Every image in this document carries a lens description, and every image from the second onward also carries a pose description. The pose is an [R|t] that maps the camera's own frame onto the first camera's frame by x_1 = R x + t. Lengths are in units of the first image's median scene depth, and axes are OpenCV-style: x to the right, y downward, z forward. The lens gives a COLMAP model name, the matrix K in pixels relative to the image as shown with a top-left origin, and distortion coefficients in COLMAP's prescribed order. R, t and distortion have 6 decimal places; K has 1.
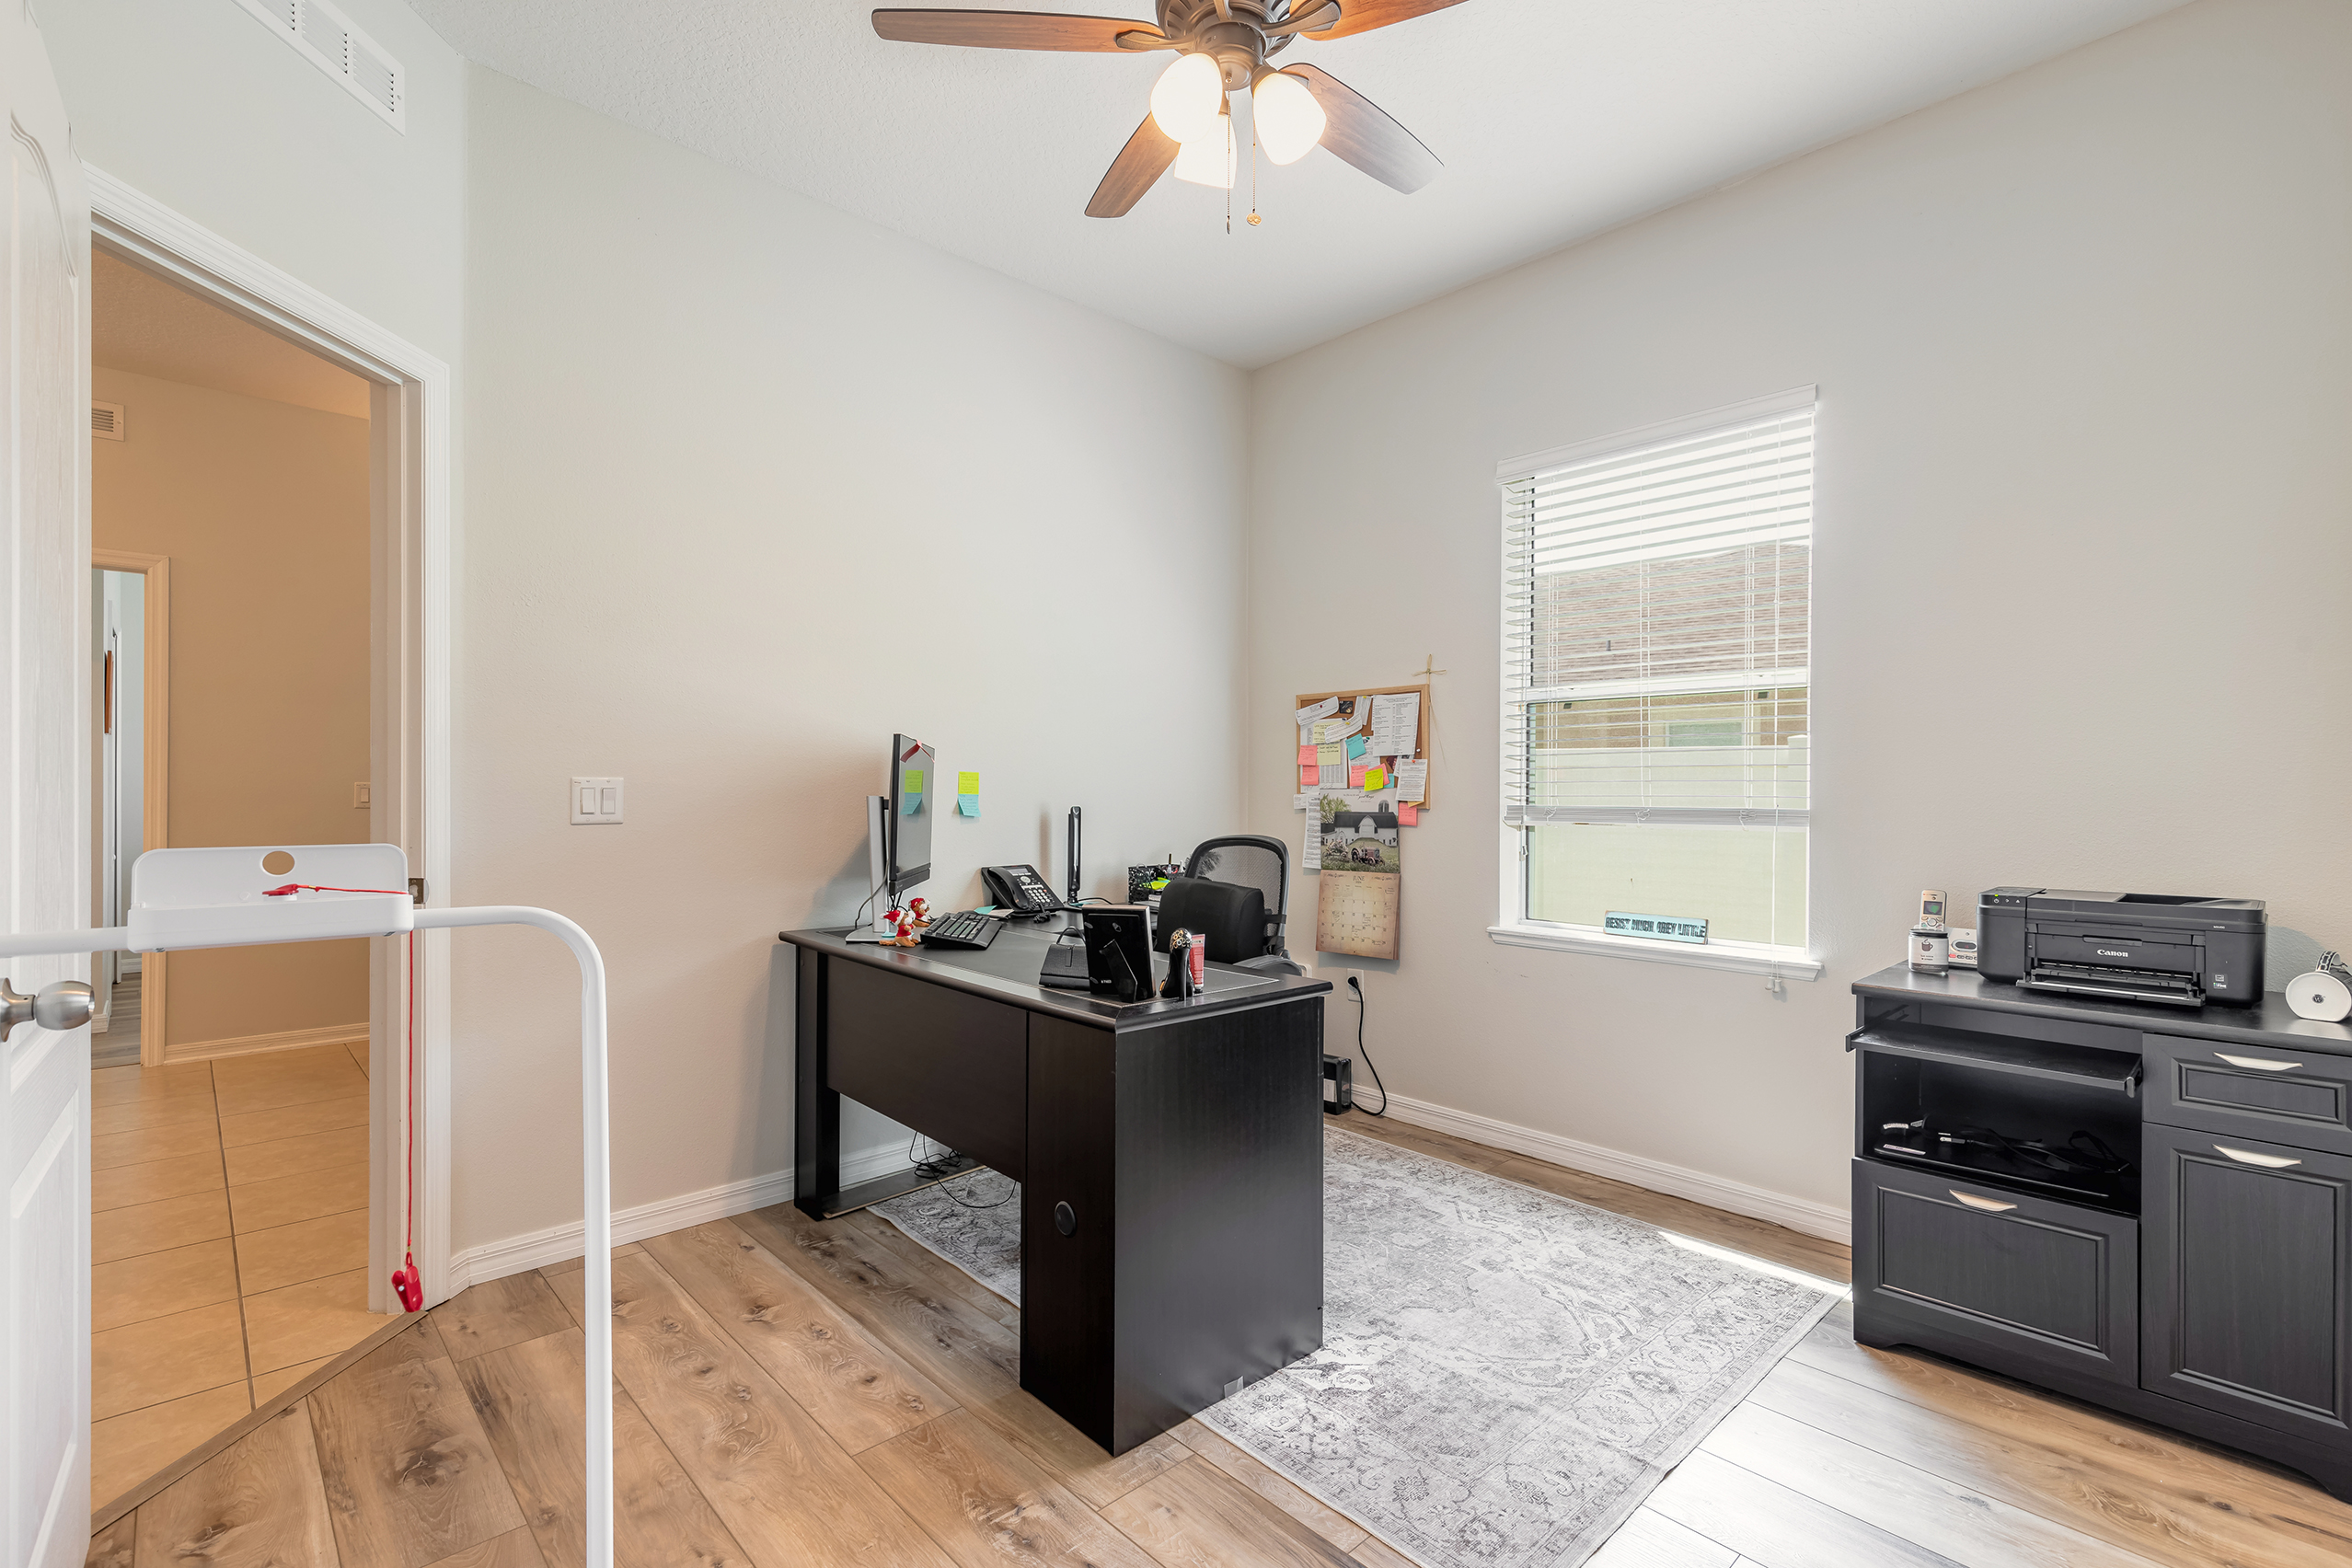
lens RADIAL K [[1068.1, 0, 1169.3], [0, 1068.1, 782.4], [0, 0, 1]] dist [0.001370, 0.001361]
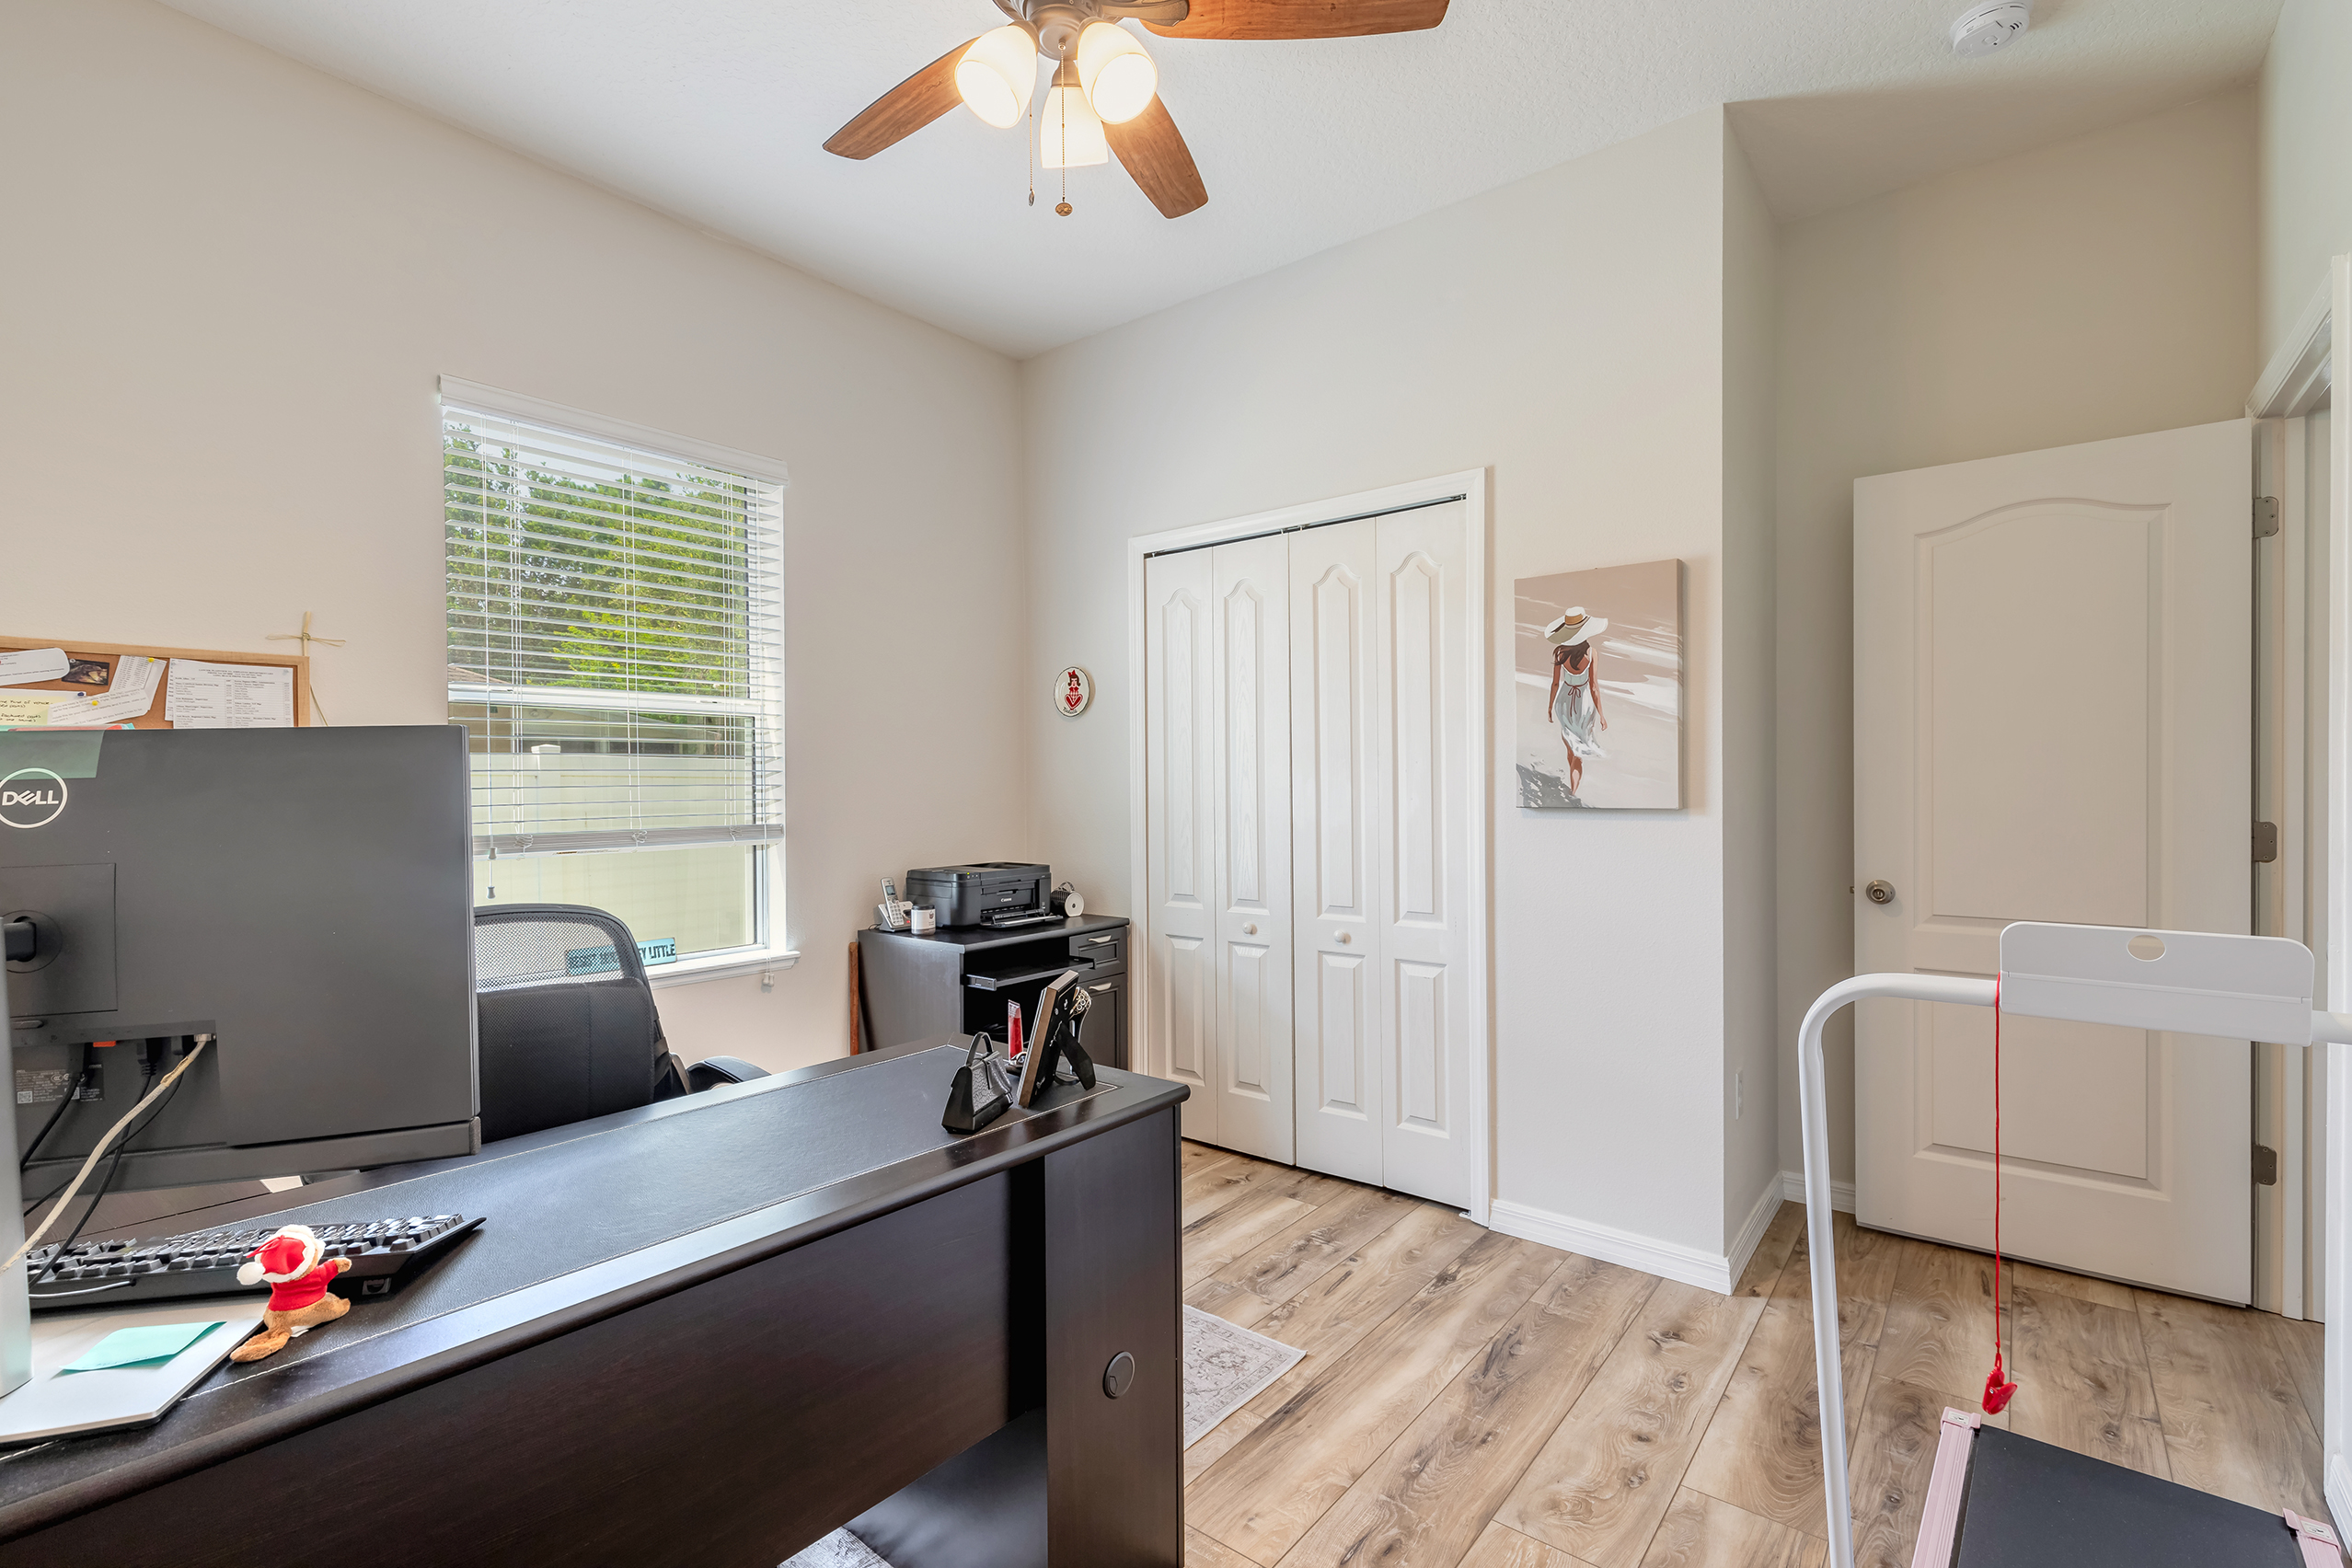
lens RADIAL K [[1068.1, 0, 1172.6], [0, 1068.1, 790.6], [0, 0, 1]] dist [0.001370, 0.001361]
pose [[-0.149096, -0.002382, 0.988820, -0.476712], [0.008582, 0.999956, 0.003702, -0.008740], [-0.988786, 0.009038, -0.149069, 0.577450]]
